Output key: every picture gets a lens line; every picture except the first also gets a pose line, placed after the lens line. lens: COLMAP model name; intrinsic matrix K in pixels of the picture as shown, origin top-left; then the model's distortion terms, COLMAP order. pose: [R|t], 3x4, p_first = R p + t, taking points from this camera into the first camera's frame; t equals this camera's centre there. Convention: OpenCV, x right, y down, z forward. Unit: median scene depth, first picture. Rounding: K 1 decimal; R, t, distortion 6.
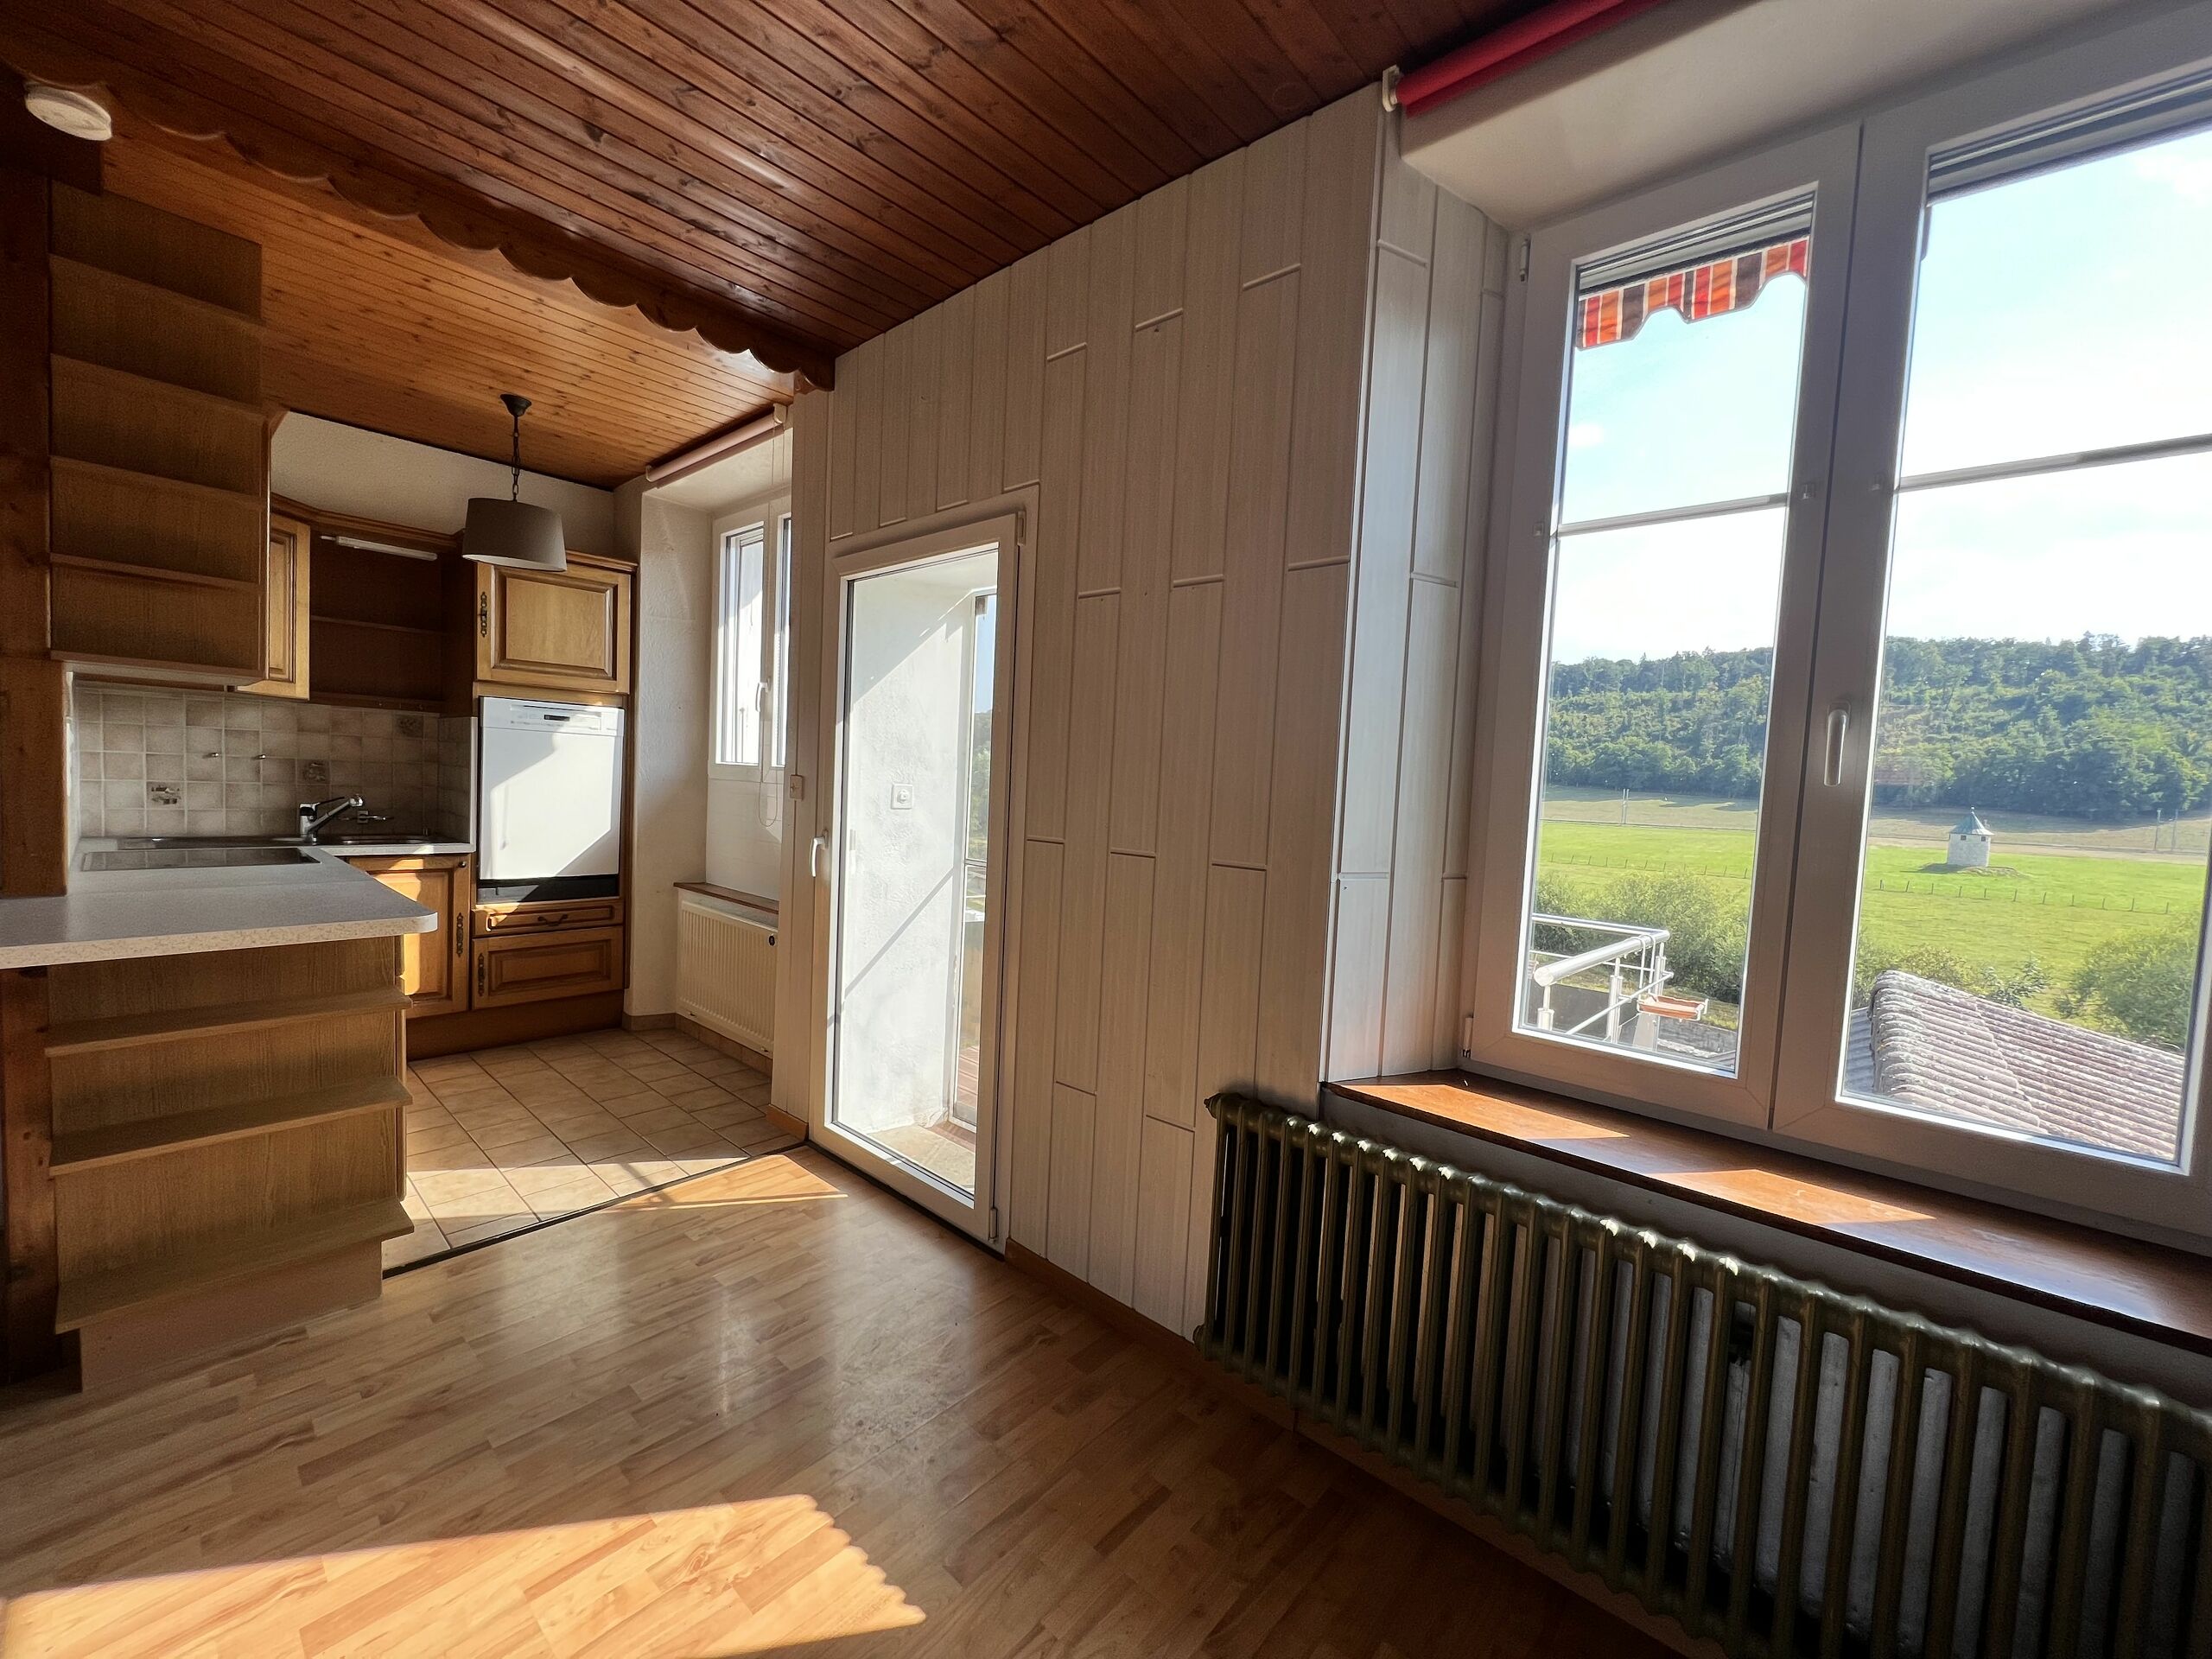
lens RADIAL K [[889.7, 0, 1102.7], [0, 889.7, 830.4], [0, 0, 1]] dist [0.000799, 0.000256]
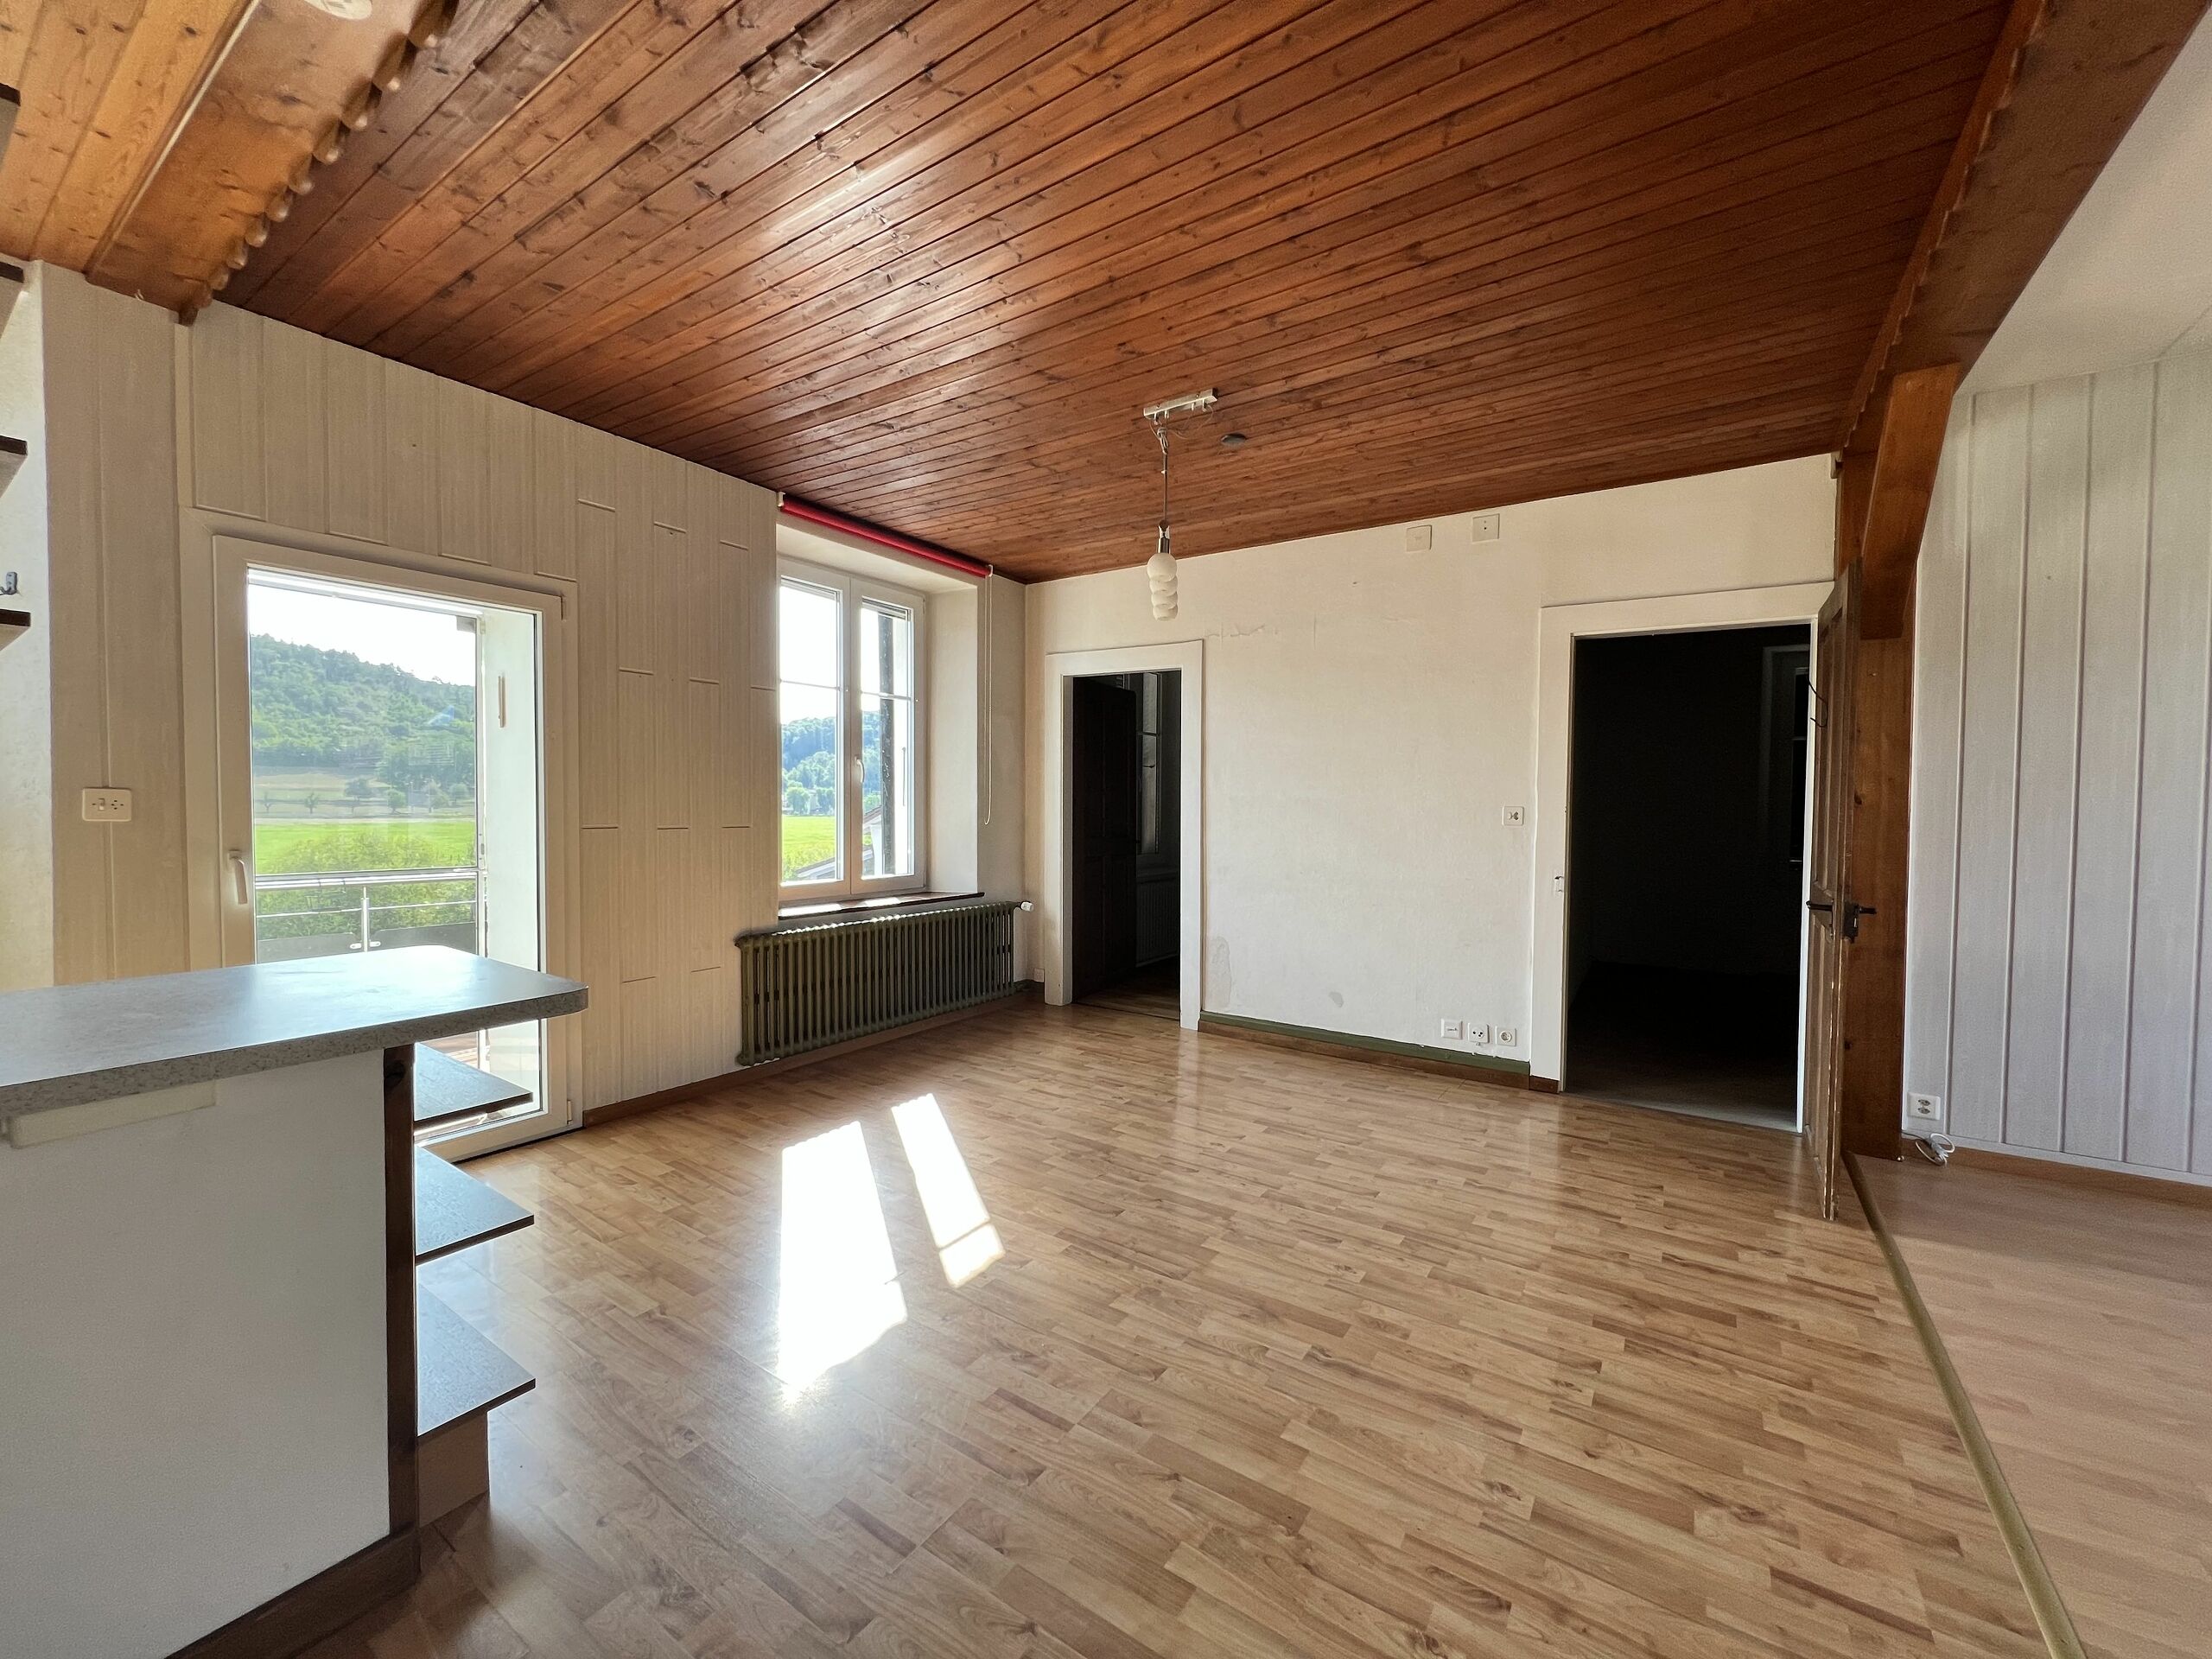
lens RADIAL K [[889.7, 0, 1102.7], [0, 889.7, 830.4], [0, 0, 1]] dist [0.000799, 0.000256]
pose [[-0.129347, -0.078226, 0.988509, -2.008386], [0.042088, 0.995552, 0.084291, -0.088804], [-0.990706, 0.052507, -0.125479, 0.430522]]
